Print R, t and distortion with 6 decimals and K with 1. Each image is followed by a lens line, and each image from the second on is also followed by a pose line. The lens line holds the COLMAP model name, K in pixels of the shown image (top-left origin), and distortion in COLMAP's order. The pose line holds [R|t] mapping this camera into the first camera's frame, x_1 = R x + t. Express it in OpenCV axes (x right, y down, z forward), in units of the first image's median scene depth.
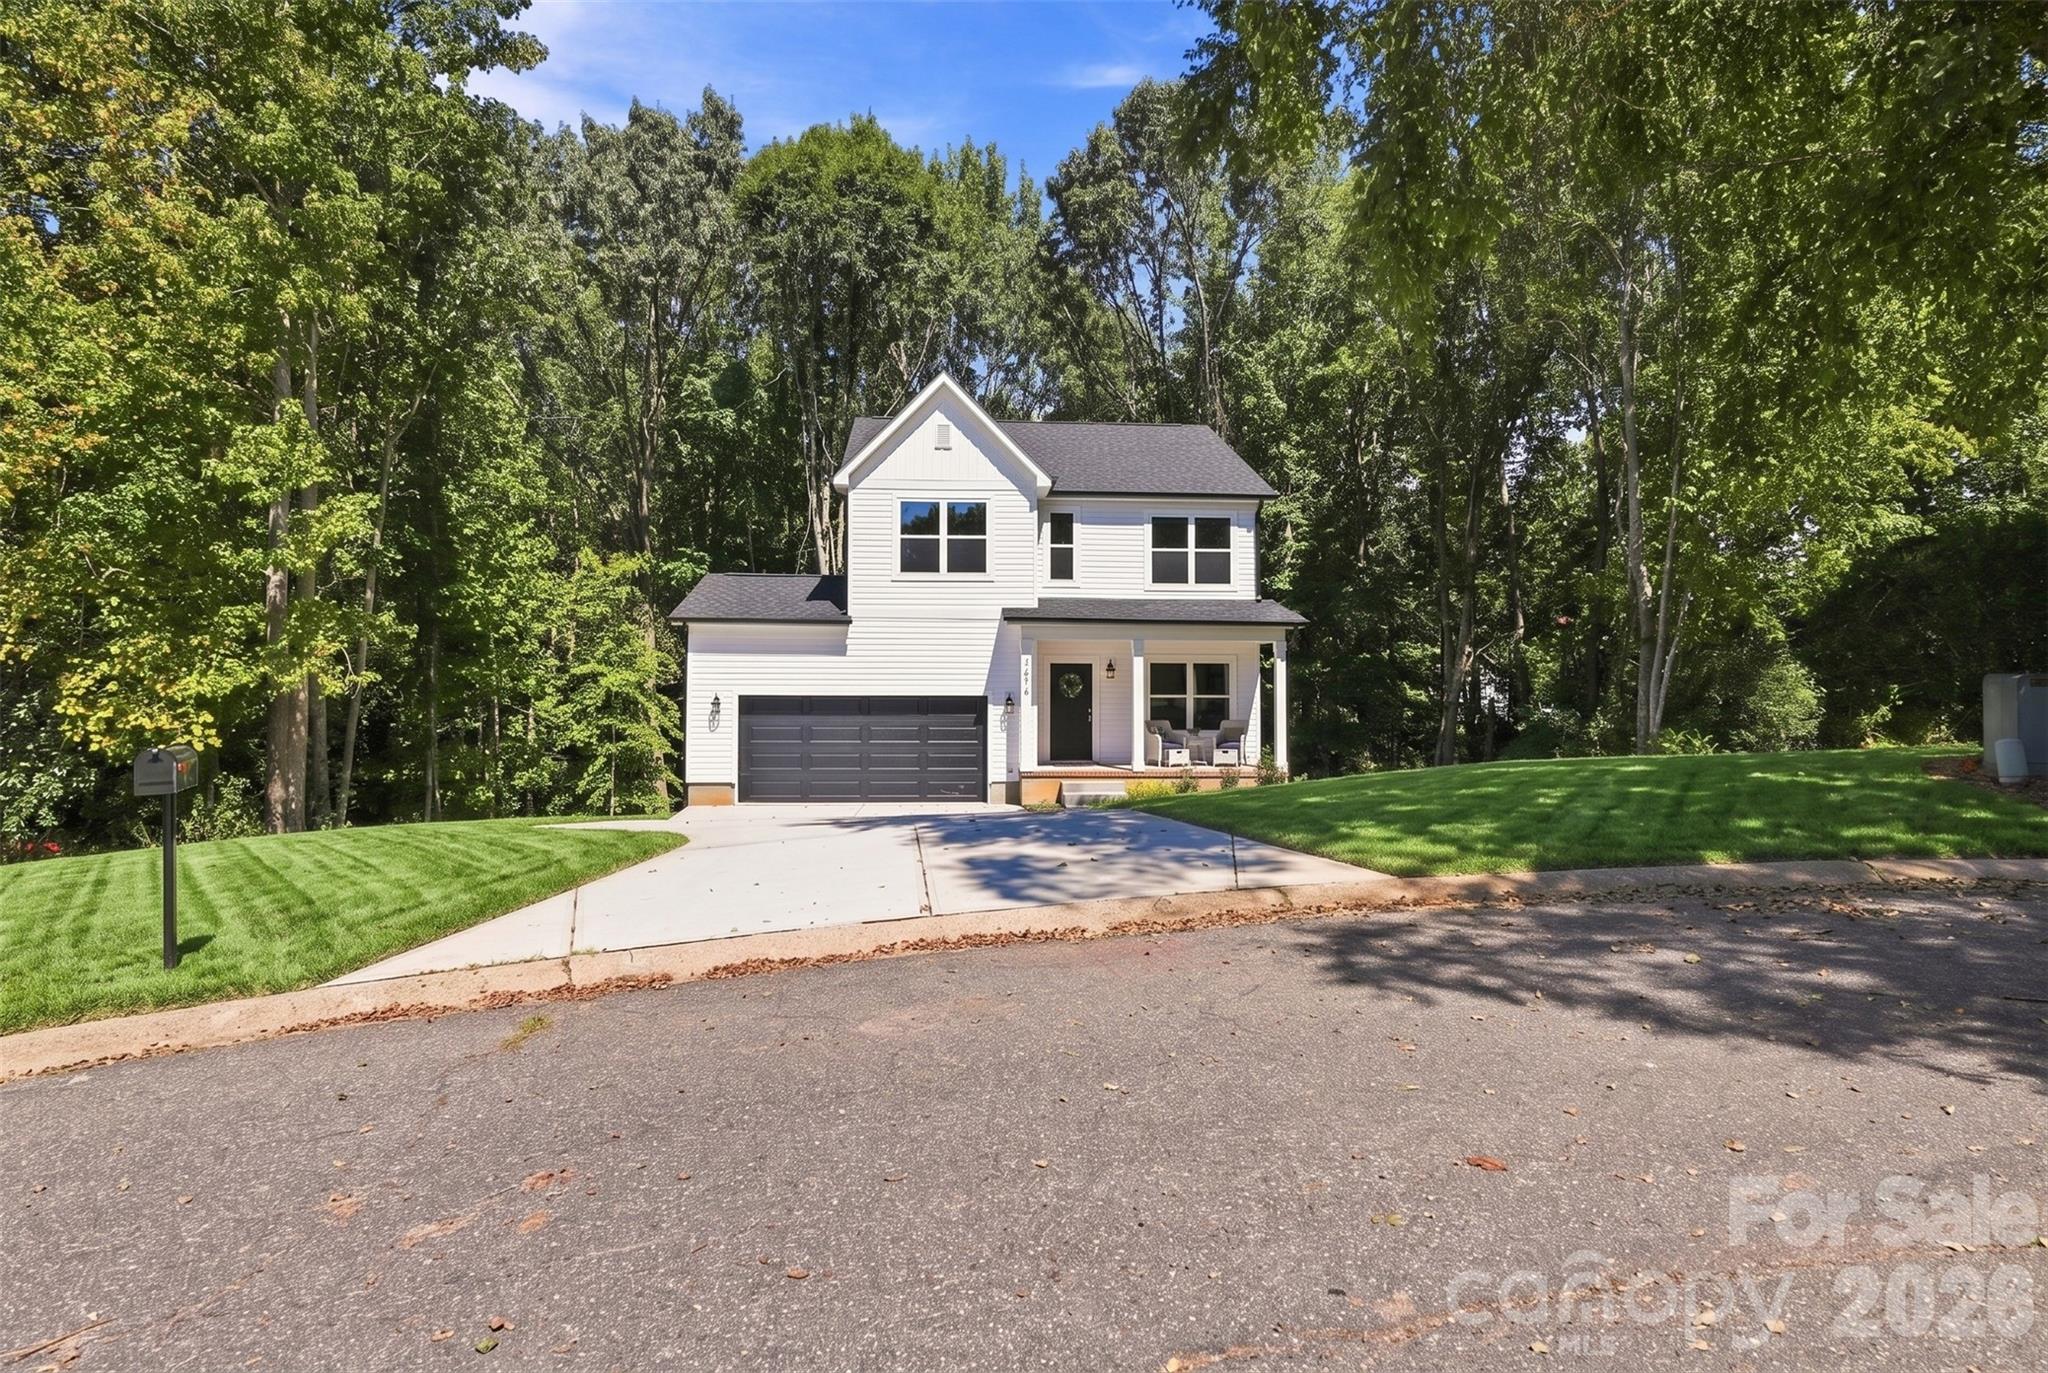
lens RADIAL K [[832.2, 0, 1054.5], [0, 832.2, 688.6], [0, 0, 1]] dist [-0.000850, -0.000025]
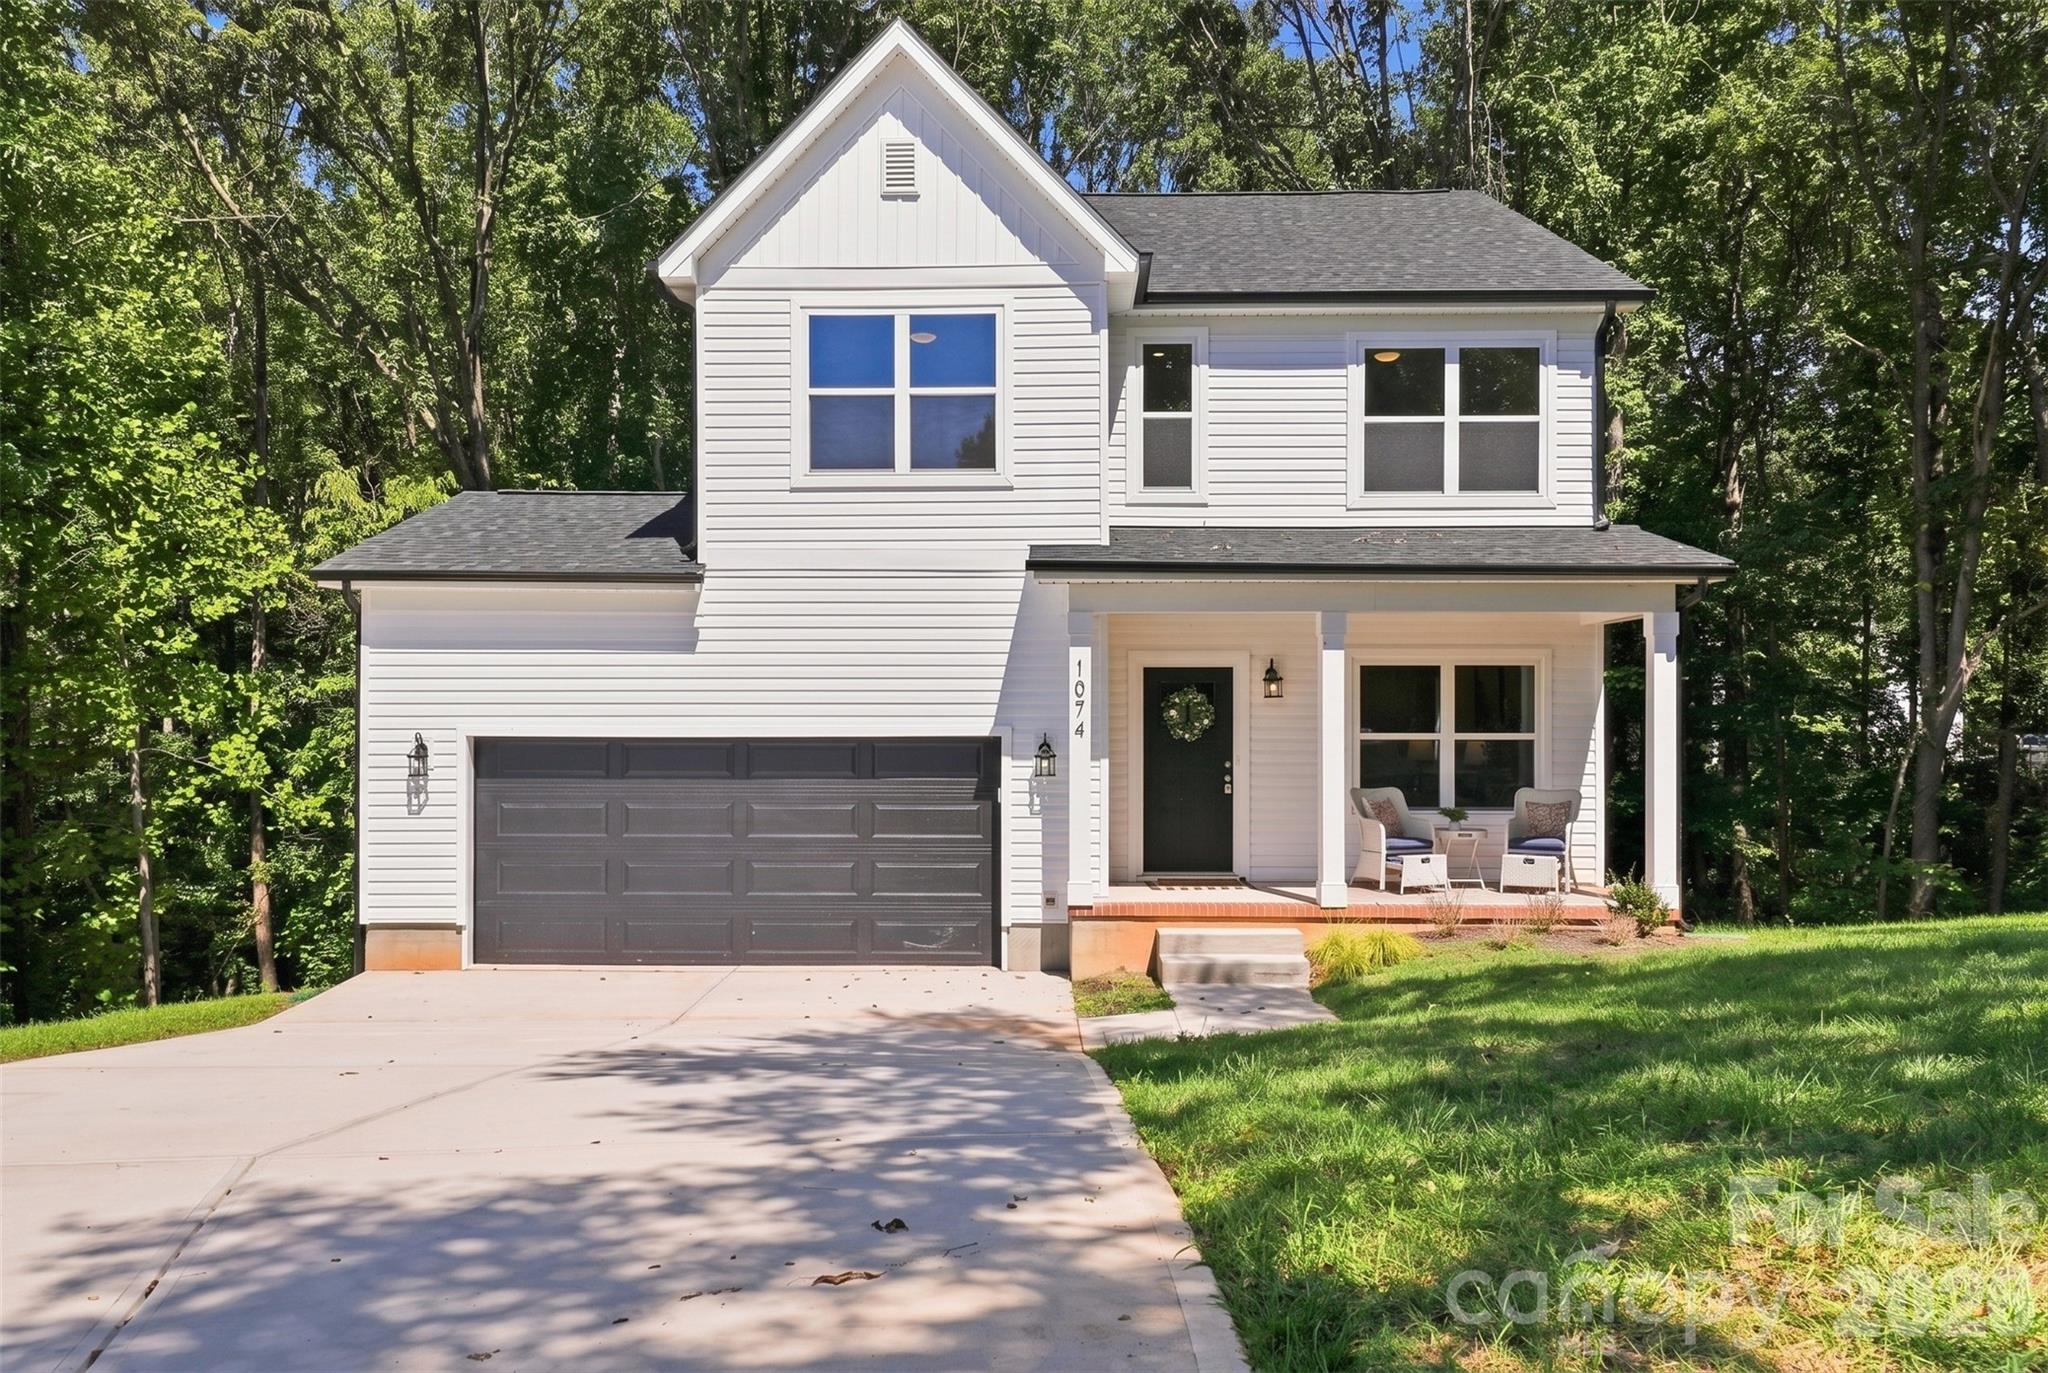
lens RADIAL K [[1036.6, 0, 1127.2], [0, 1036.6, 703.6], [0, 0, 1]] dist [0.030619, 0.000398]
pose [[0.994343, -0.000791, -0.106213, 0.049720], [0.000566, 0.999998, -0.002147, -0.008588], [0.106215, 0.002075, 0.994341, 0.429034]]
